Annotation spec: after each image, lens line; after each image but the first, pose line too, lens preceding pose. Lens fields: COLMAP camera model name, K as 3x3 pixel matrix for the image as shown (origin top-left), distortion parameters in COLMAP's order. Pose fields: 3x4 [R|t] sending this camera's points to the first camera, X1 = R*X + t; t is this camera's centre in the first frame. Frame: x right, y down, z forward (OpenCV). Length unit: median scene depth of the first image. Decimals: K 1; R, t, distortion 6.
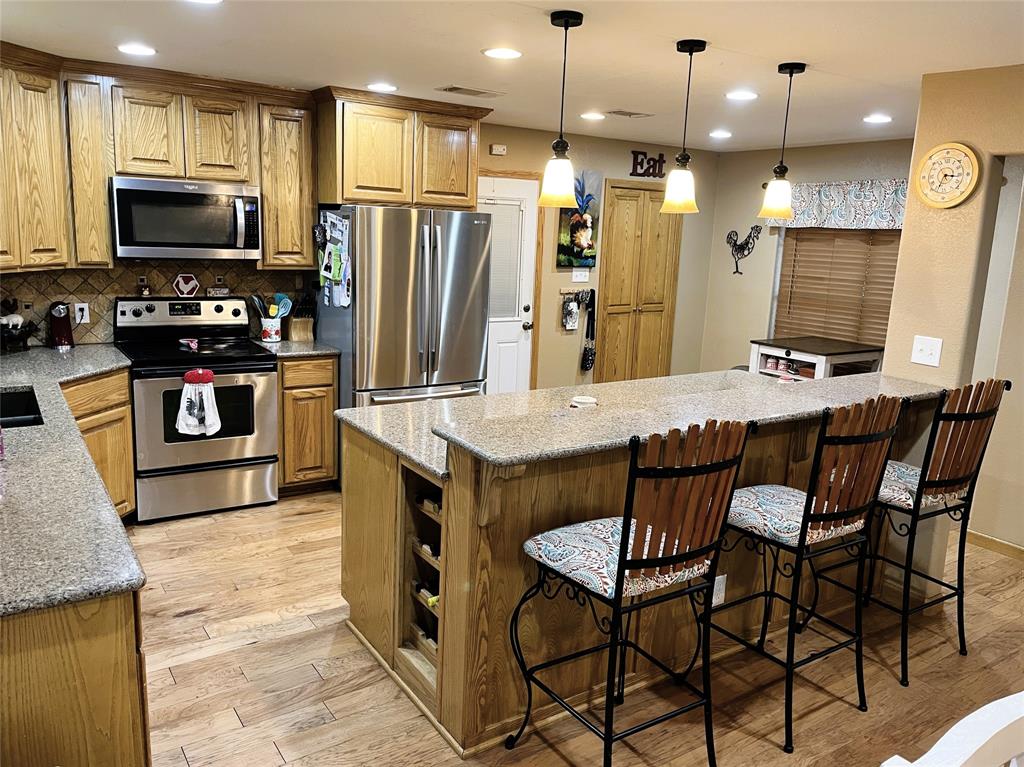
lens RADIAL K [[793.7, 0, 528.2], [0, 793.7, 381.5], [0, 0, 1]] dist [0.047857, -0.003671]
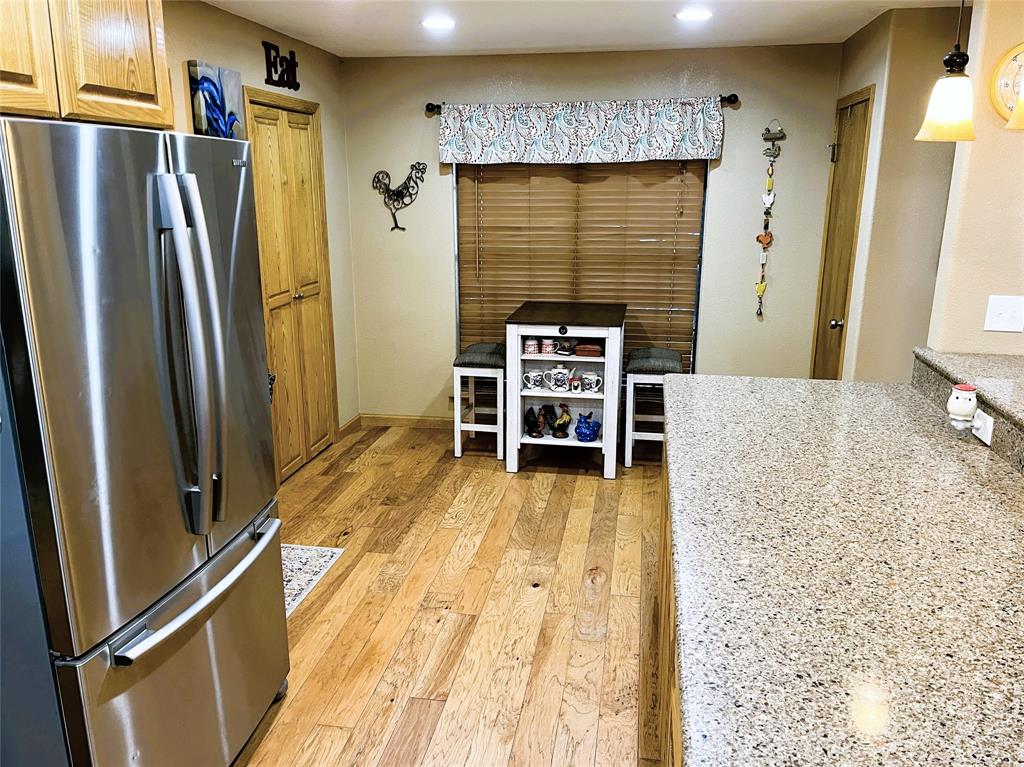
lens RADIAL K [[780.7, 0, 484.5], [0, 780.7, 389.2], [0, 0, 1]] dist [0.067223, -0.091821]
pose [[0.710558, -0.219208, 0.668622, -0.212671], [0.163407, 0.975663, 0.146216, -0.089770], [-0.684402, 0.005362, 0.729085, 0.443256]]
